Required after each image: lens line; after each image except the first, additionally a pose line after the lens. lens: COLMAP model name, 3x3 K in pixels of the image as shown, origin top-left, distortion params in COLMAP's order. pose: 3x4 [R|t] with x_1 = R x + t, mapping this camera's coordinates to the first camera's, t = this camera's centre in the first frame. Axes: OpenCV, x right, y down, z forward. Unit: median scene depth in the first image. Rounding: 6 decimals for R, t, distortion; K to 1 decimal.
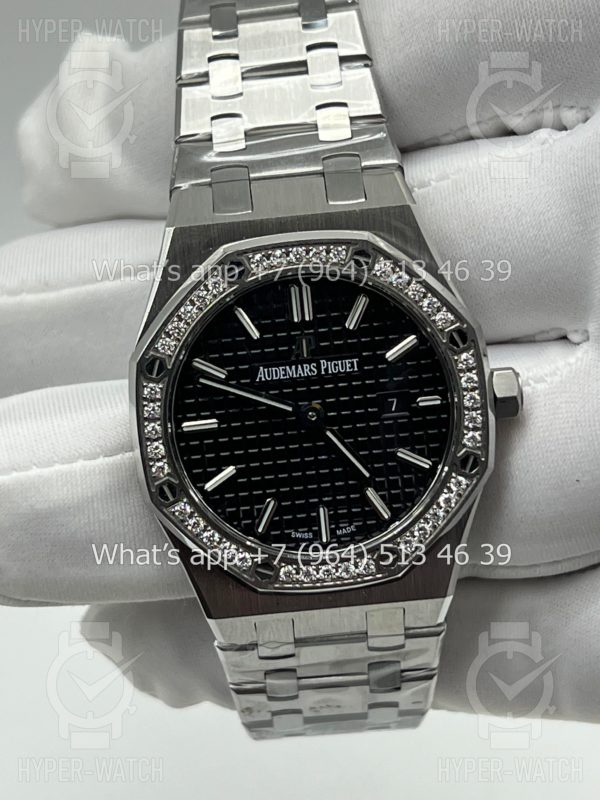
lens RADIAL K [[1927.6, 0, 300.0], [0, 1927.6, 400.0], [0, 0, 1]] dist [0.313216, -1.154874]
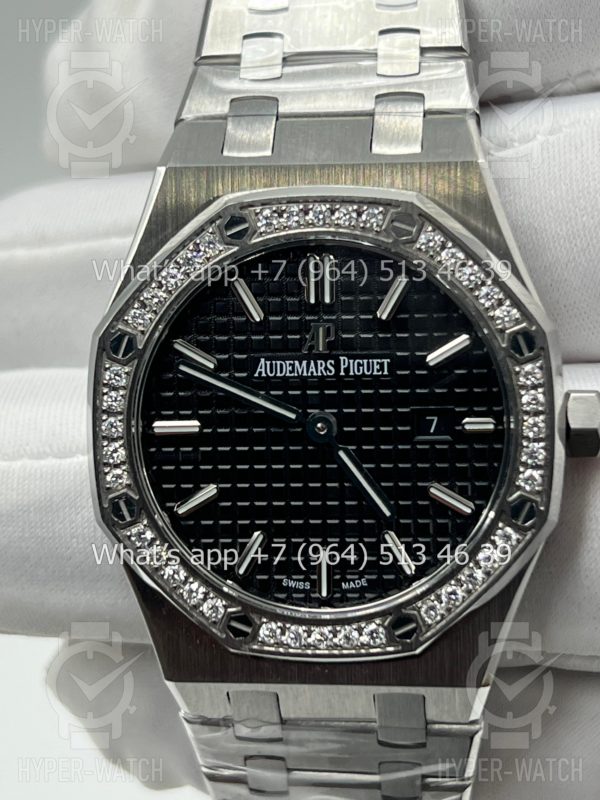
lens RADIAL K [[1927.6, 0, 300.0], [0, 1927.6, 400.0], [0, 0, 1]] dist [0.313216, -1.154874]
pose [[0.987679, 0.094335, -0.124861, 0.091276], [-0.097044, 0.995155, -0.015784, 0.009842], [0.122767, 0.027706, 0.992049, 0.245485]]
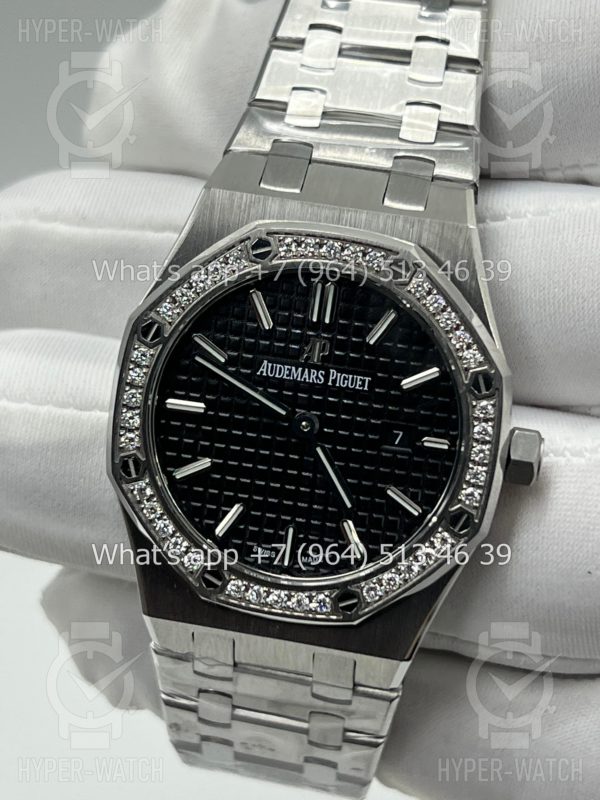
lens RADIAL K [[1927.6, 0, 300.0], [0, 1927.6, 400.0], [0, 0, 1]] dist [0.313216, -1.154874]
pose [[0.960512, 0.248959, -0.124244, 0.112855], [-0.251835, 0.967739, -0.007751, 0.003909], [0.118306, 0.038734, 0.992221, 0.100969]]
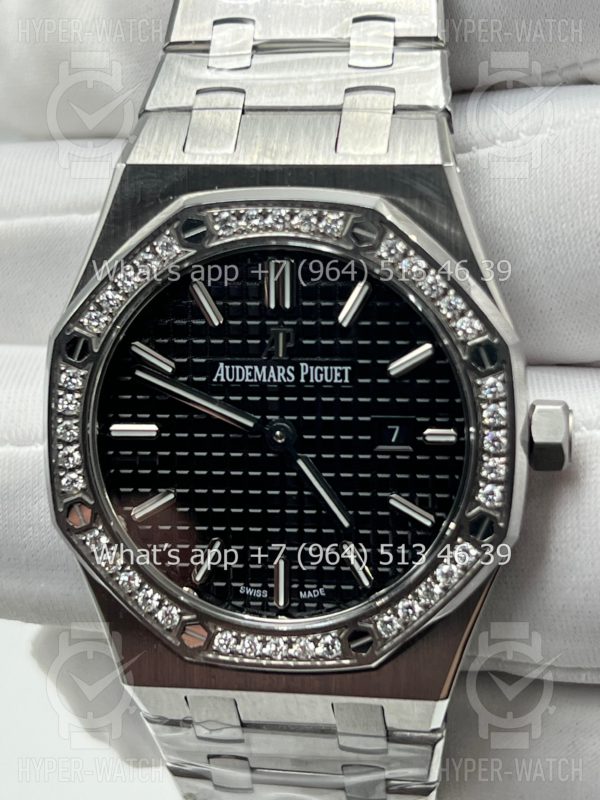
lens RADIAL K [[1927.6, 0, 300.0], [0, 1927.6, 400.0], [0, 0, 1]] dist [0.313216, -1.154874]
pose [[0.979199, 0.119211, -0.164192, 0.133602], [-0.111816, 0.992282, 0.053597, -0.046227], [0.169314, -0.034123, 0.984971, 0.270139]]
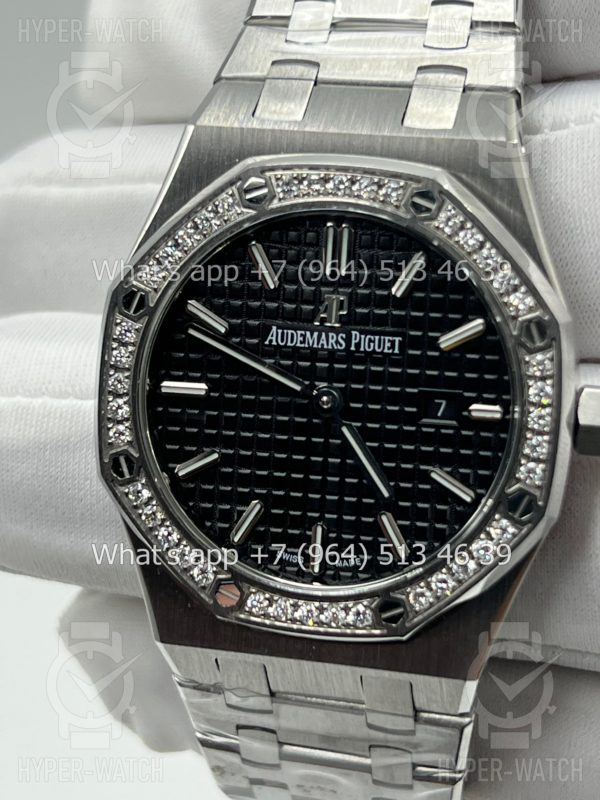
lens RADIAL K [[1927.6, 0, 300.0], [0, 1927.6, 400.0], [0, 0, 1]] dist [0.313216, -1.154874]
pose [[0.956765, 0.179975, -0.228493, 0.166233], [-0.181489, 0.983285, 0.014548, -0.001633], [0.227292, 0.027550, 0.973437, 0.271144]]
